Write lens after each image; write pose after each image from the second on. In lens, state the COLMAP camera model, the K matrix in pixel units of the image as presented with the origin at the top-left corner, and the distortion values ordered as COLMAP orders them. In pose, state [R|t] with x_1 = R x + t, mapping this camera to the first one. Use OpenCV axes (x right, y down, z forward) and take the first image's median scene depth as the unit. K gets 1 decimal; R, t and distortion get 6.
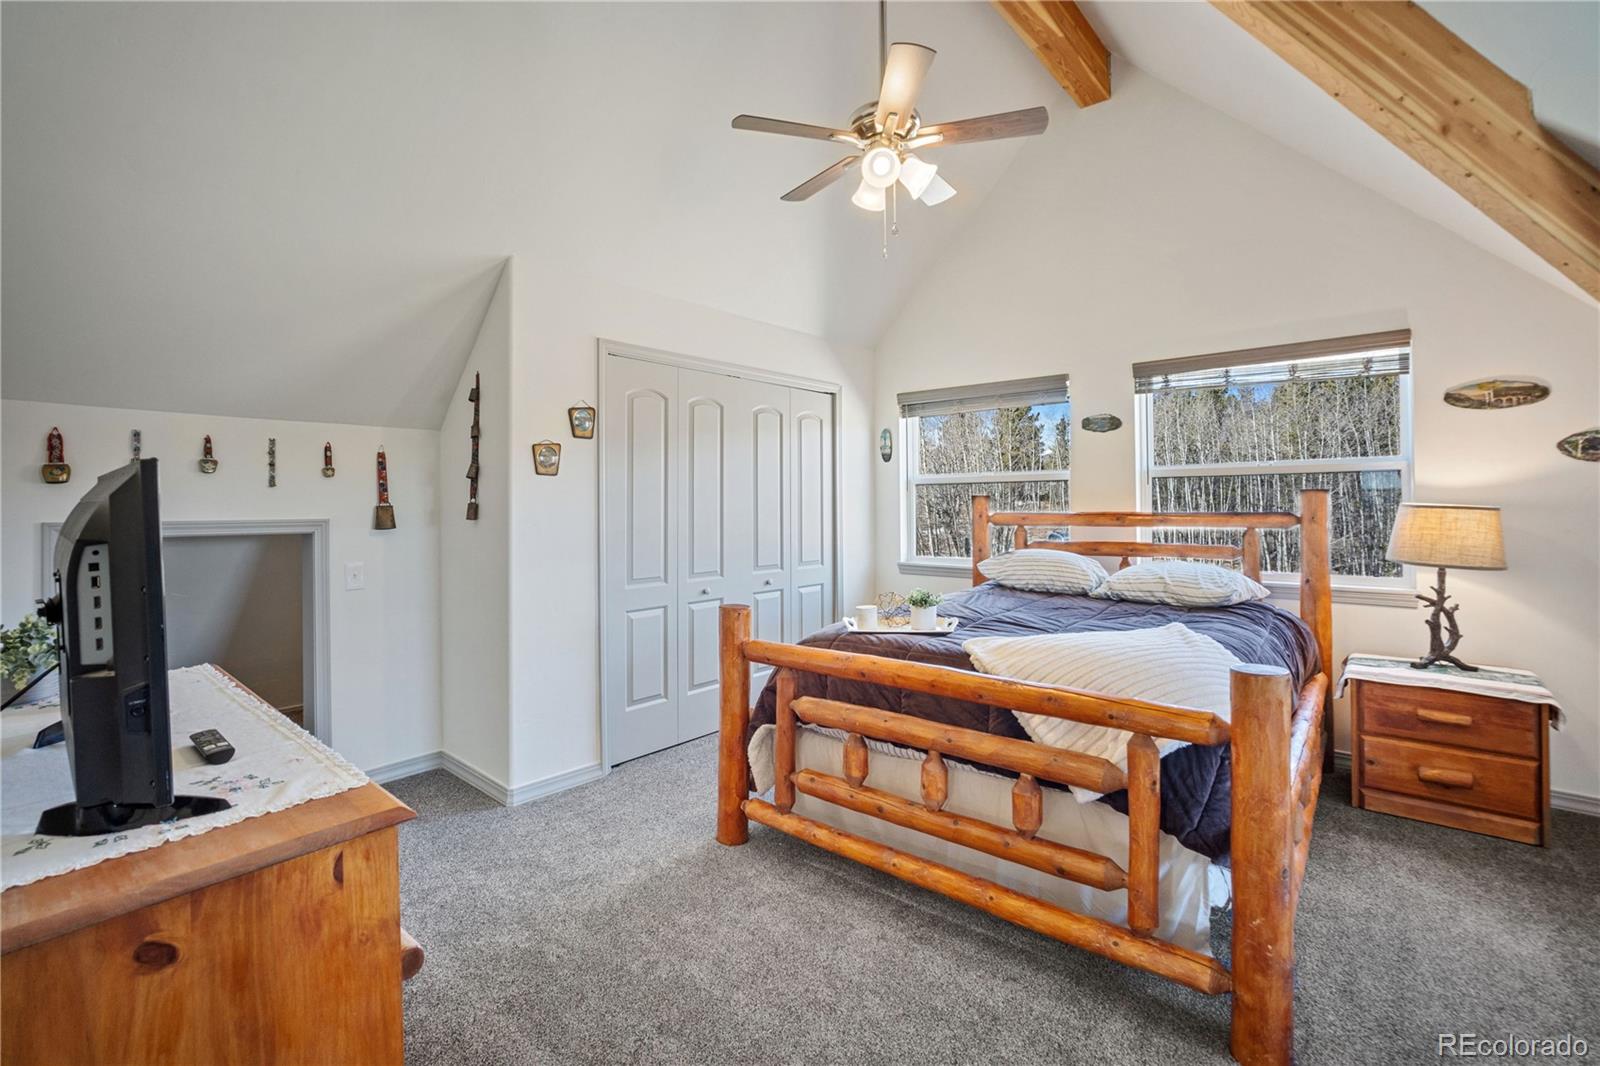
lens RADIAL K [[708.4, 0, 796.4], [0, 708.4, 497.8], [0, 0, 1]] dist [-0.000953, 0.000763]
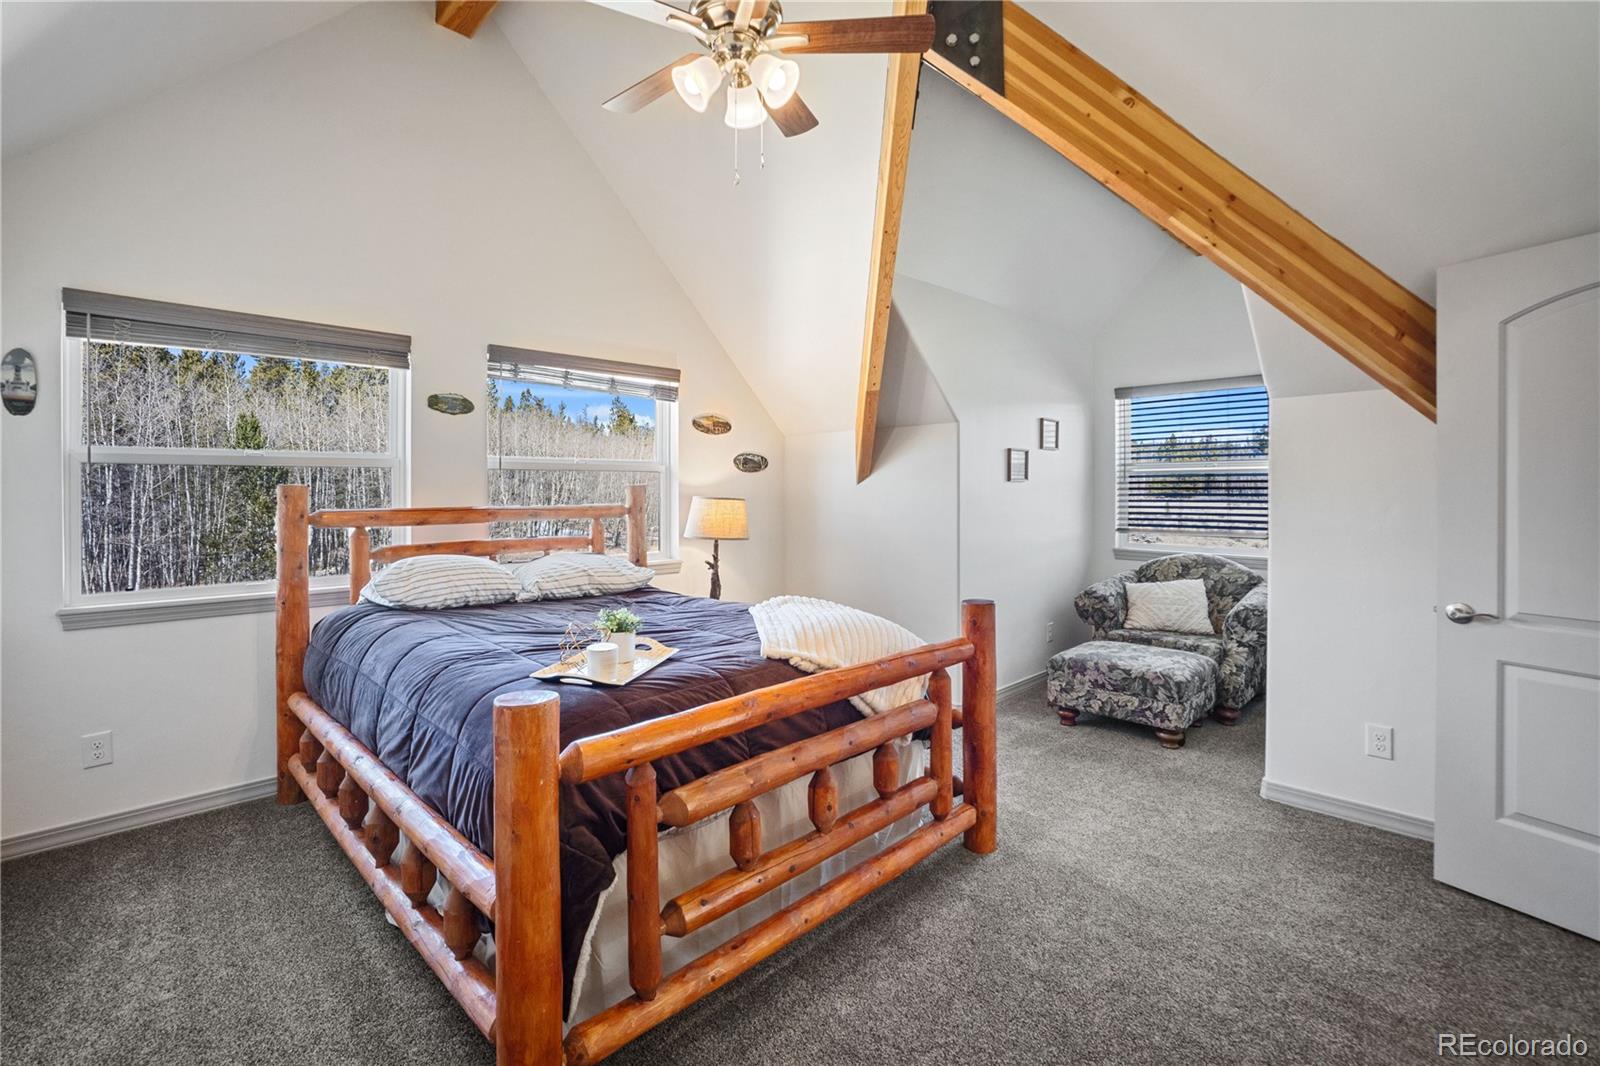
lens RADIAL K [[708.4, 0, 796.4], [0, 708.4, 497.8], [0, 0, 1]] dist [-0.000953, 0.000763]
pose [[0.121748, -0.002446, 0.992558, -0.438263], [-0.007646, 0.999965, 0.003402, 0.002956], [-0.992532, -0.008004, 0.121725, 0.563564]]
